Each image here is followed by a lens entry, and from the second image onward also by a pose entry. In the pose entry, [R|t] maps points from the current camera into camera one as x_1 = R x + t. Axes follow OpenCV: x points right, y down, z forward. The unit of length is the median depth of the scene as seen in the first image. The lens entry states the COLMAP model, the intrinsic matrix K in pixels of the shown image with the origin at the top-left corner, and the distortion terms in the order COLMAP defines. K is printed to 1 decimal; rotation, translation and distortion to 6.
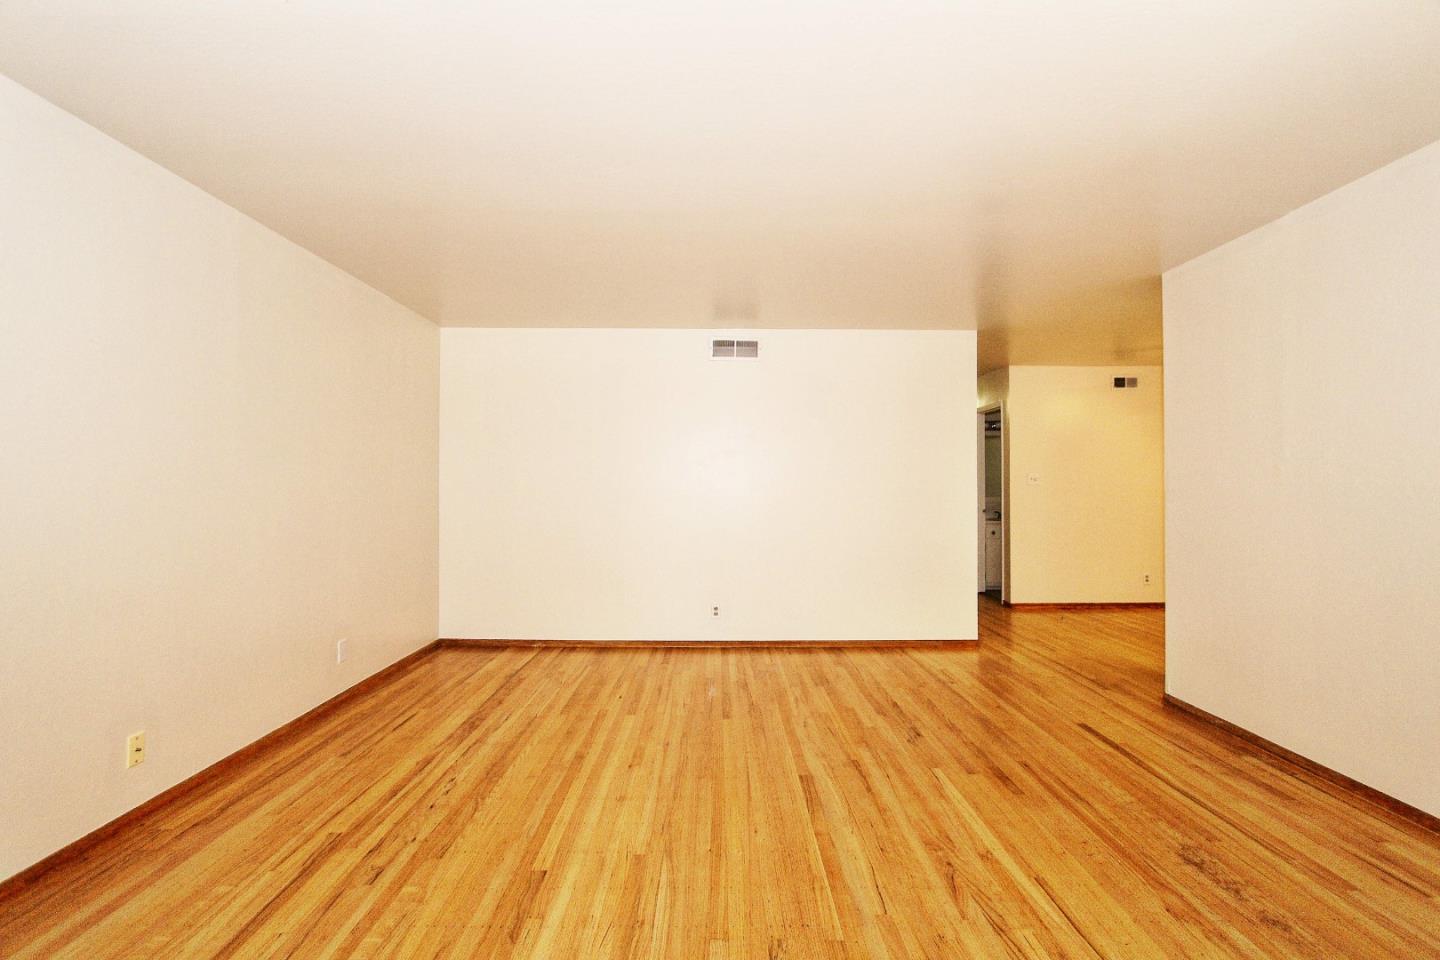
lens RADIAL K [[685.1, 0, 720.0], [0, 685.1, 480.0], [0, 0, 1]] dist [-0.002168, 0.000011]
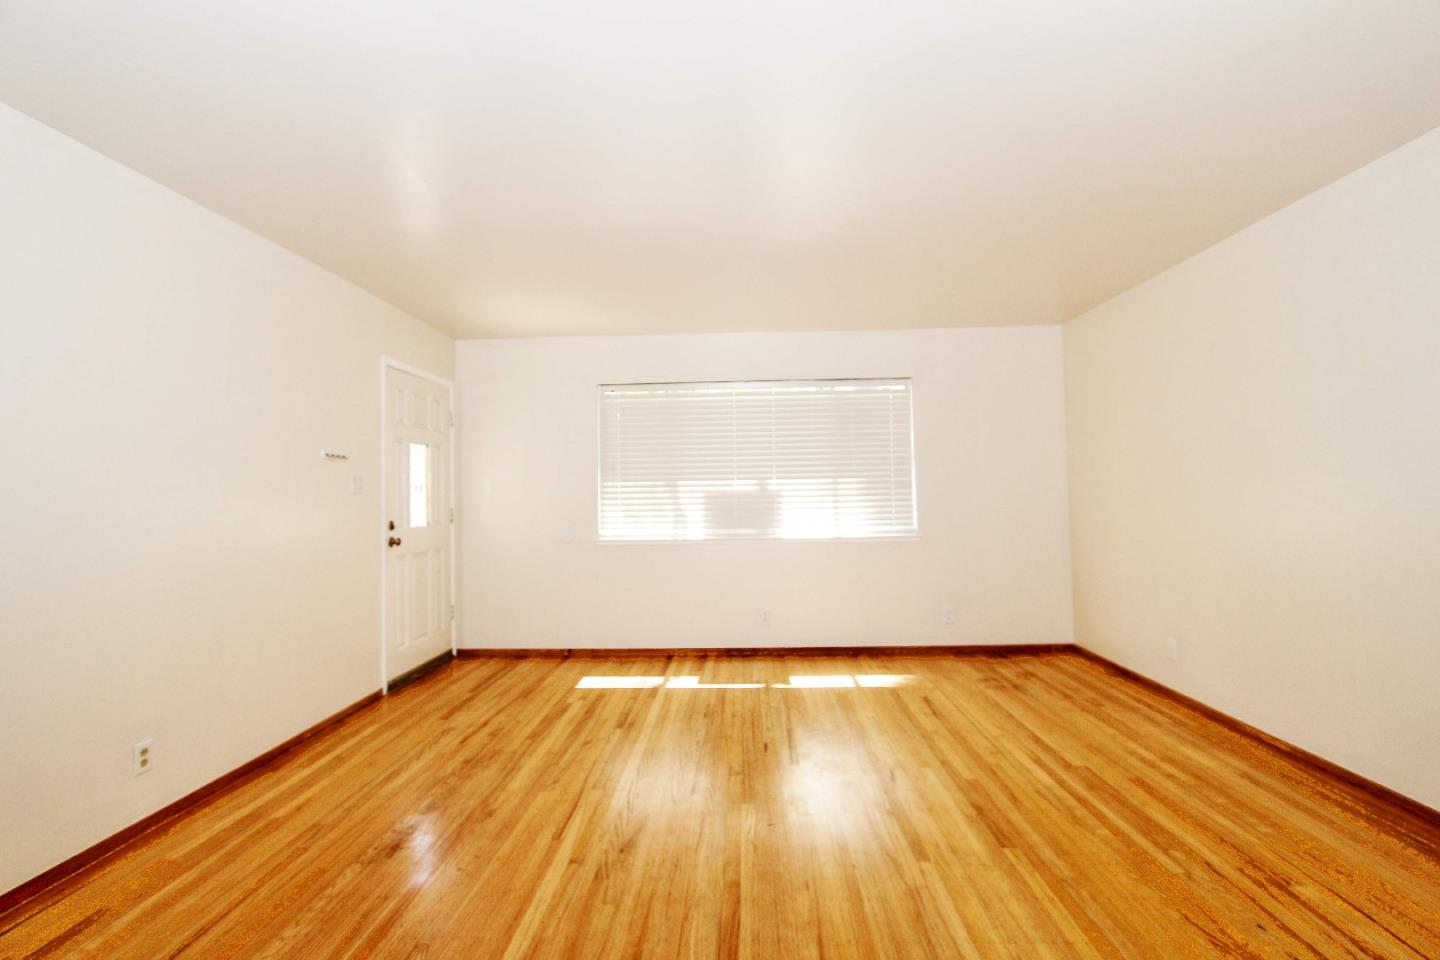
lens RADIAL K [[685.1, 0, 720.0], [0, 685.1, 480.0], [0, 0, 1]] dist [-0.002168, 0.000011]
pose [[-0.998876, 0.015714, 0.044729, 0.125201], [0.014151, 0.999285, -0.035062, 0.028233], [-0.045248, -0.034389, -0.998384, 2.031419]]
